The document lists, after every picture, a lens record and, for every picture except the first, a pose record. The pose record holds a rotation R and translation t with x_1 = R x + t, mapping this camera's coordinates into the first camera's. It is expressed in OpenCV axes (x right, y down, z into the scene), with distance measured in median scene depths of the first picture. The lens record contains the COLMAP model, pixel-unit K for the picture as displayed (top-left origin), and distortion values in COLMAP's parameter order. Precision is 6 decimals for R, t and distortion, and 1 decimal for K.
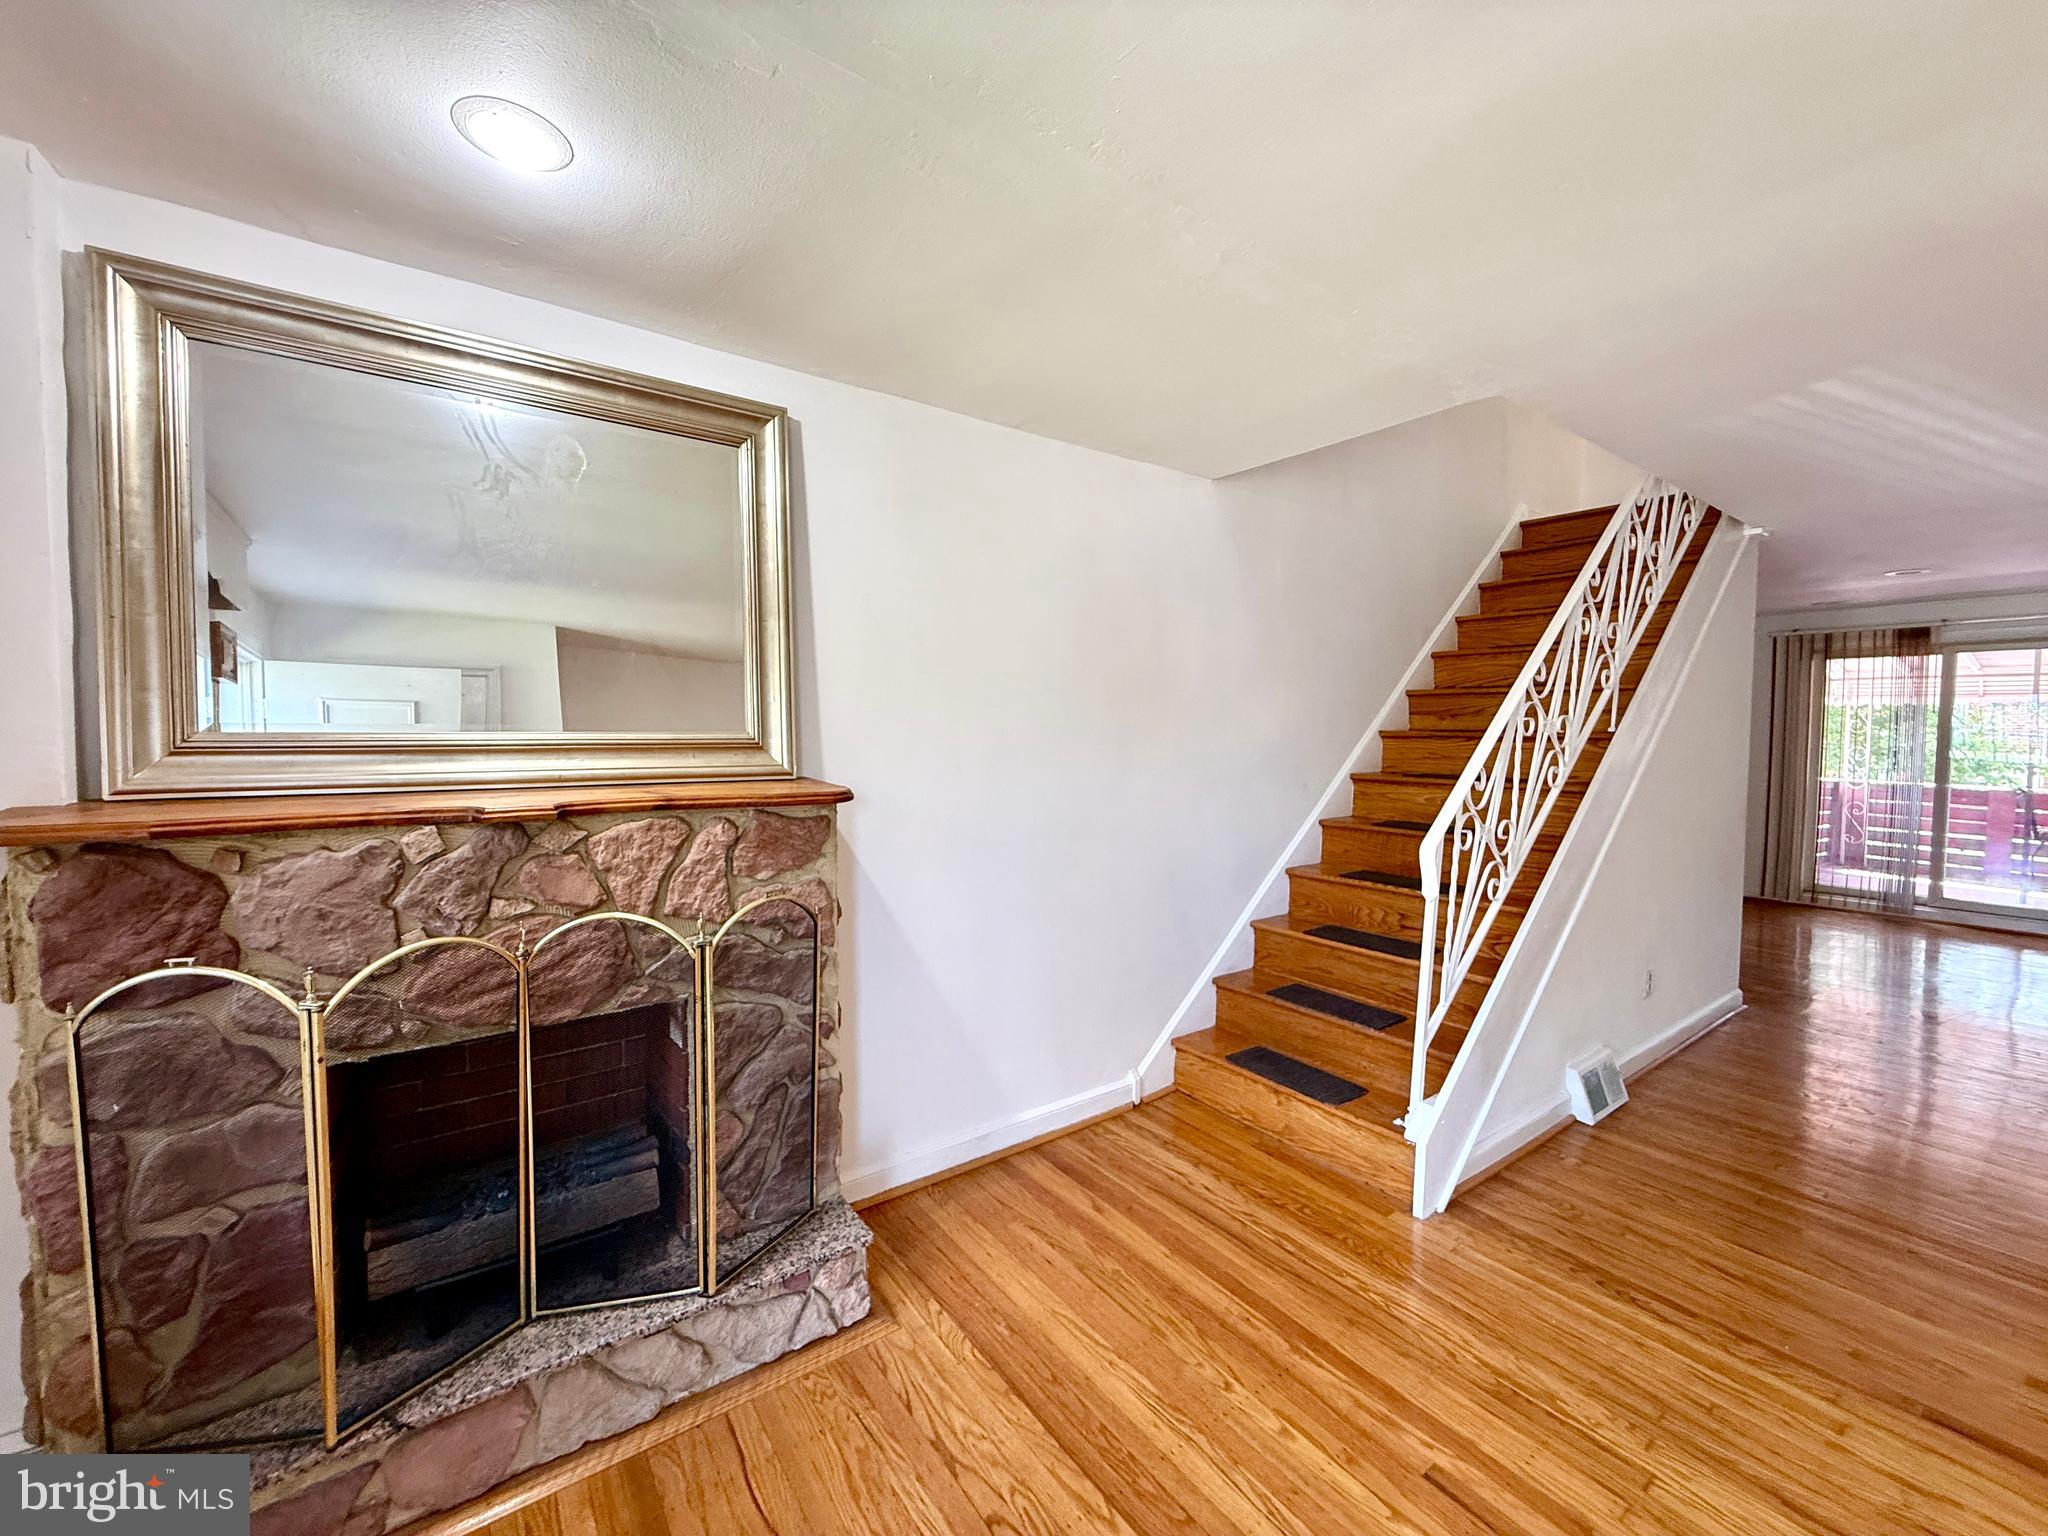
lens RADIAL K [[816.1, 0, 1017.0], [0, 816.1, 765.6], [0, 0, 1]] dist [0.001759, -0.000773]
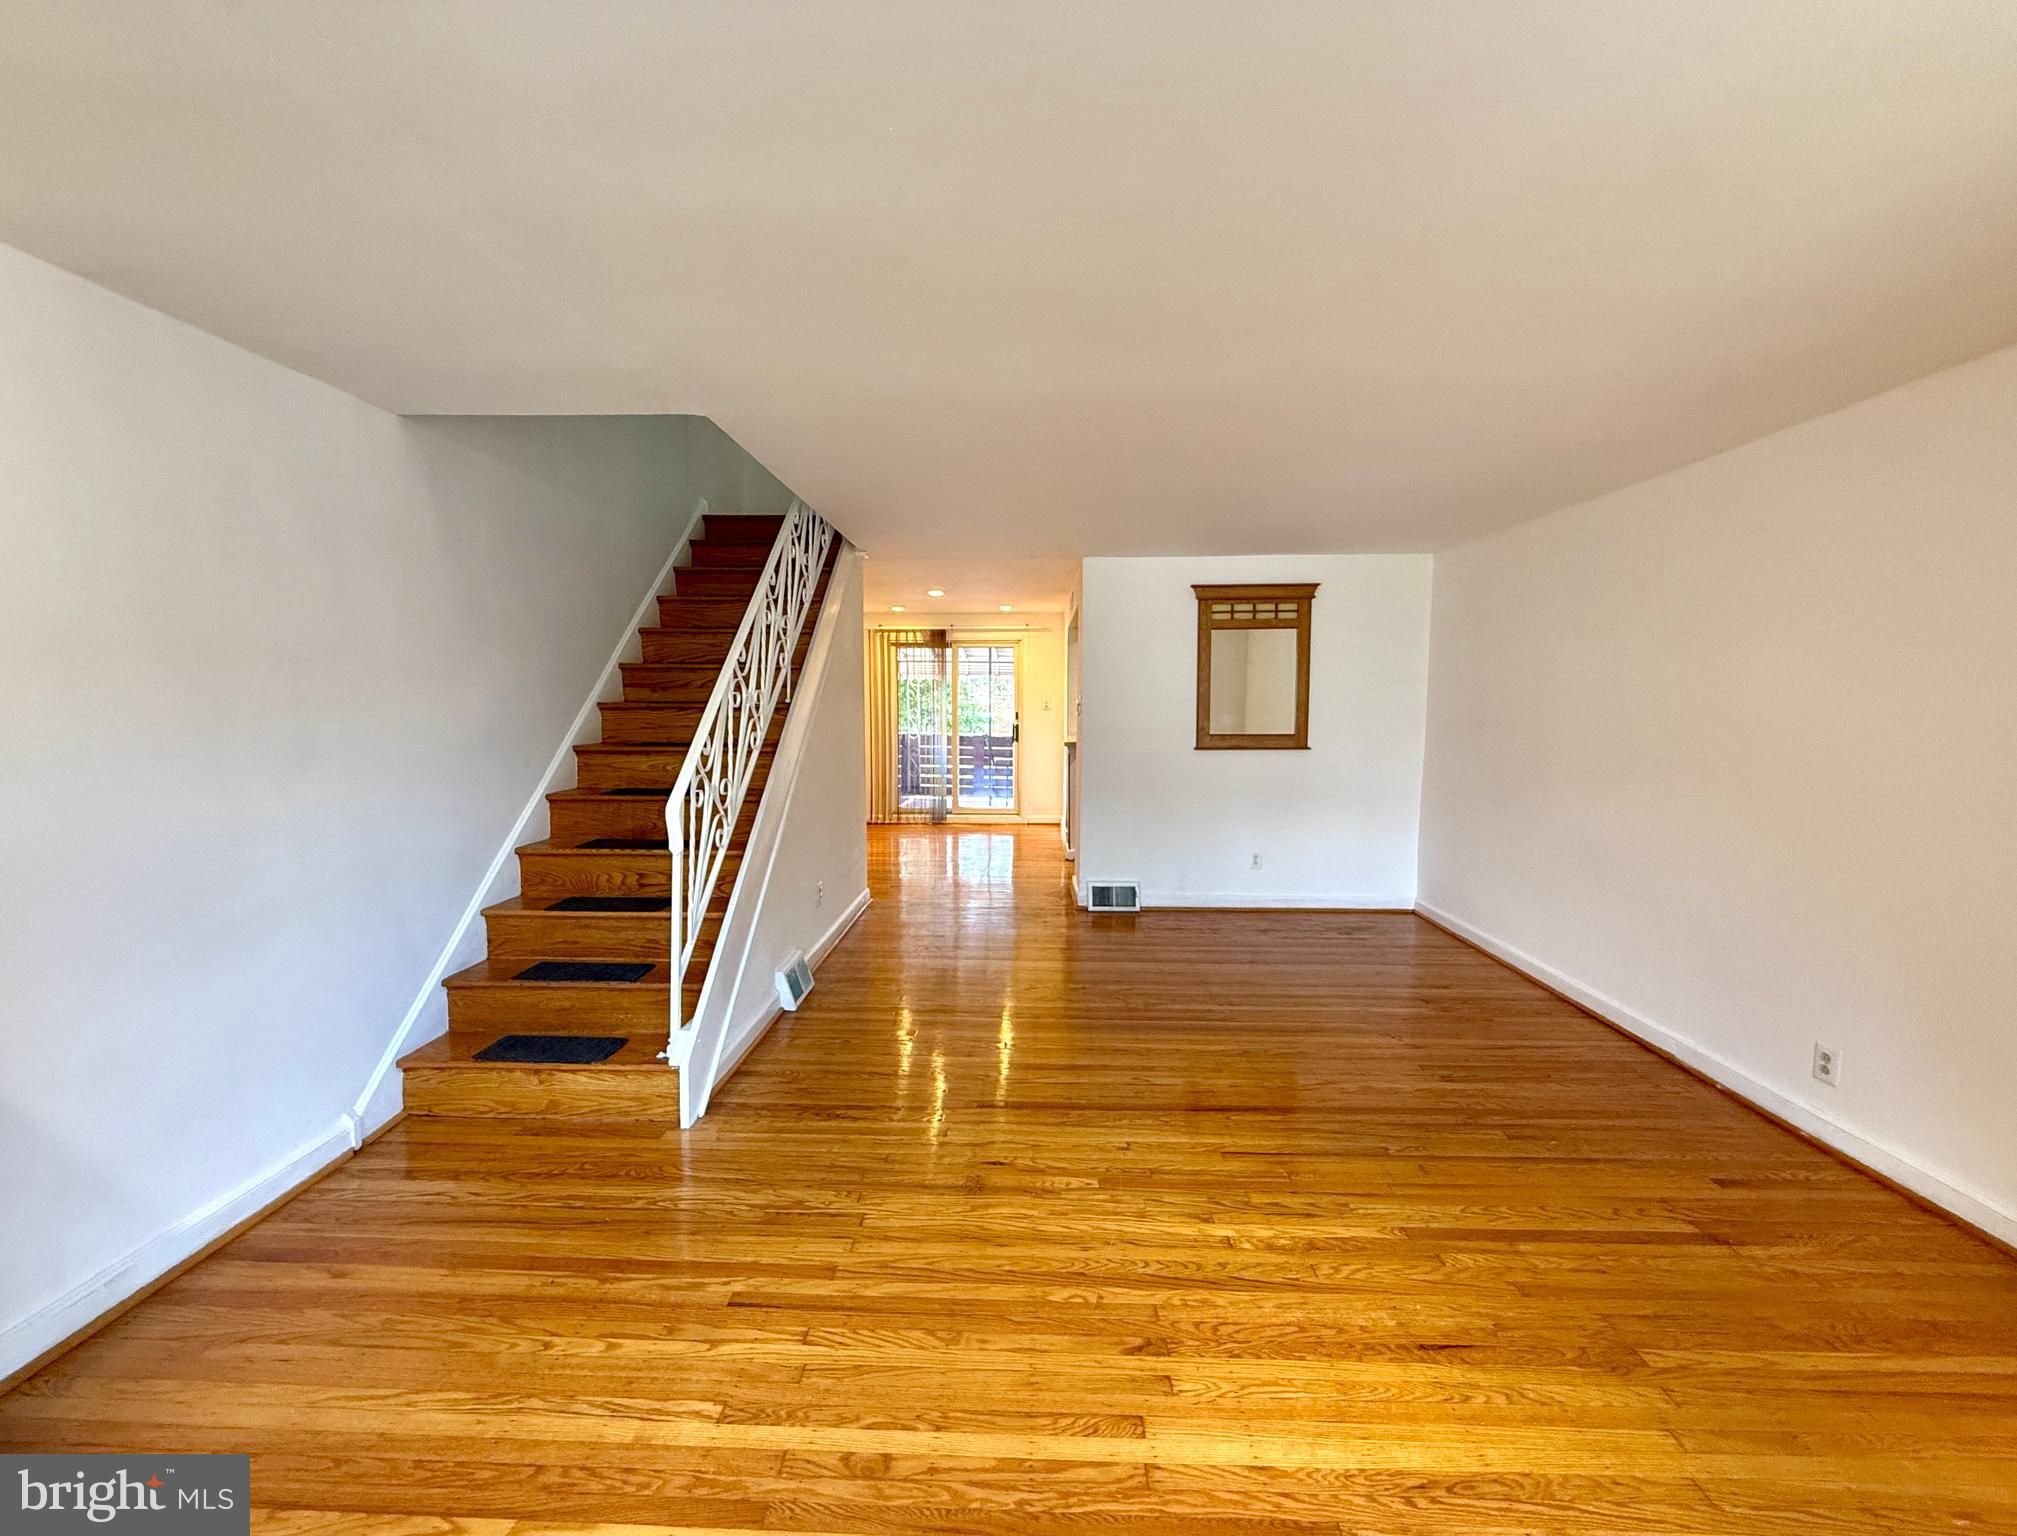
lens RADIAL K [[832.8, 0, 1002.3], [0, 832.8, 775.9], [0, 0, 1]] dist [0.000259, 0.000095]
pose [[0.611427, -0.077717, 0.787475, -0.136621], [0.037143, 0.996887, 0.069544, -0.008488], [-0.790429, -0.013272, 0.612410, -0.075646]]
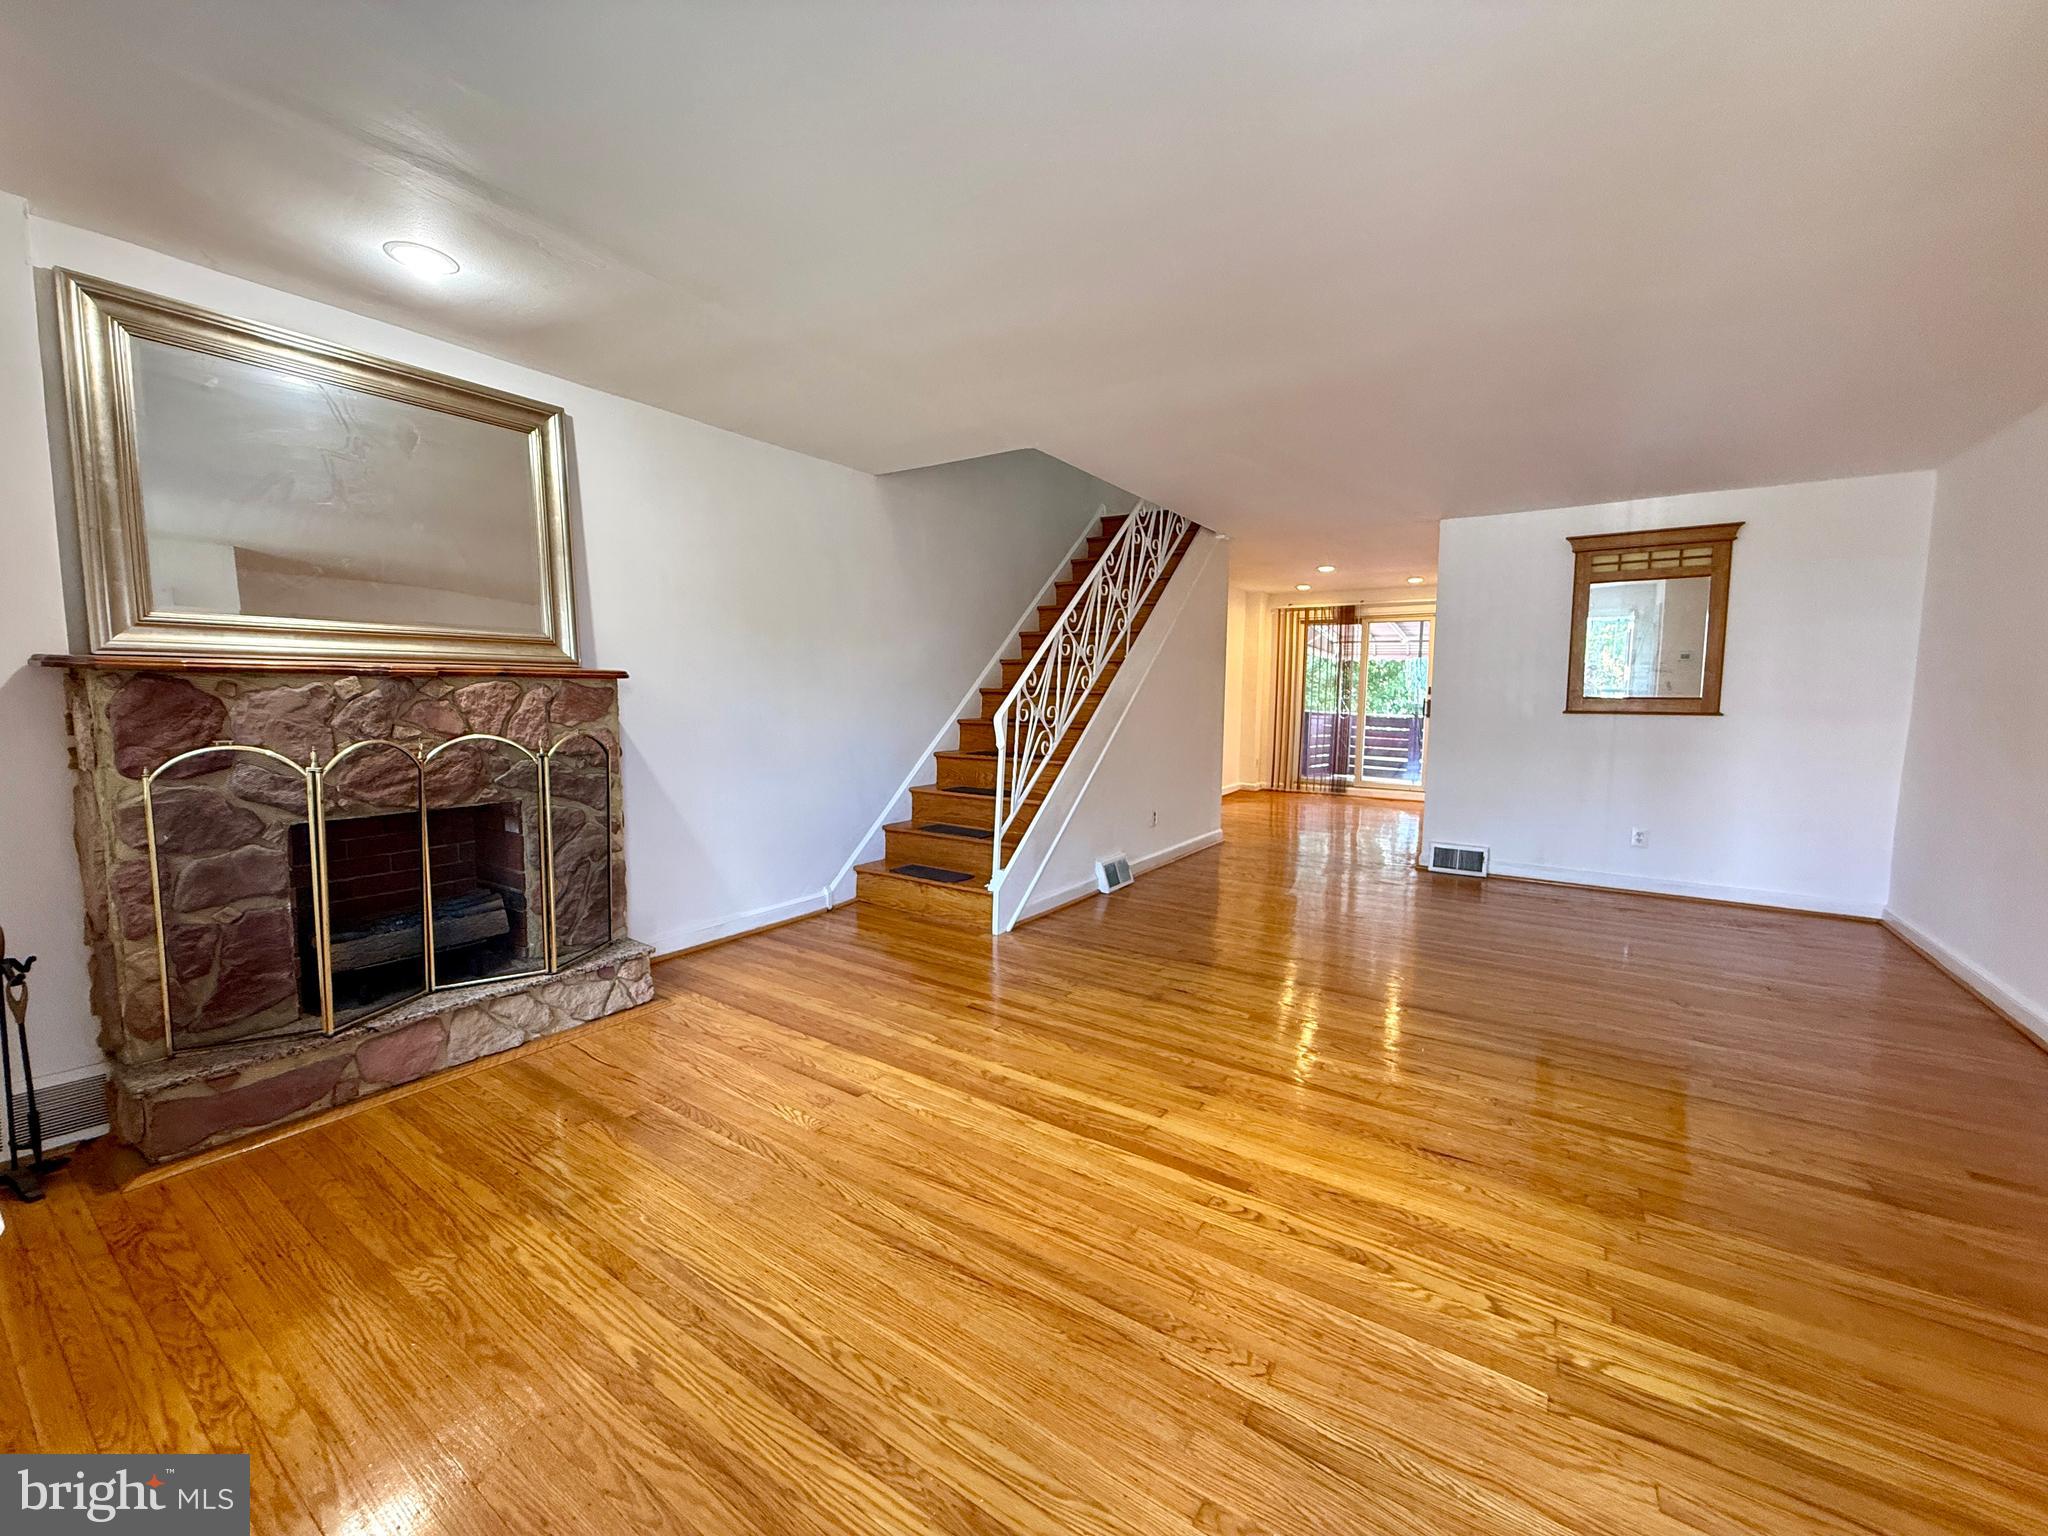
lens RADIAL K [[816.1, 0, 1017.0], [0, 816.1, 765.6], [0, 0, 1]] dist [0.001759, -0.000773]
pose [[0.939380, -0.027186, 0.341800, -0.042013], [0.010264, 0.998635, 0.051219, 0.128195], [-0.342725, -0.044606, 0.938376, -0.663418]]
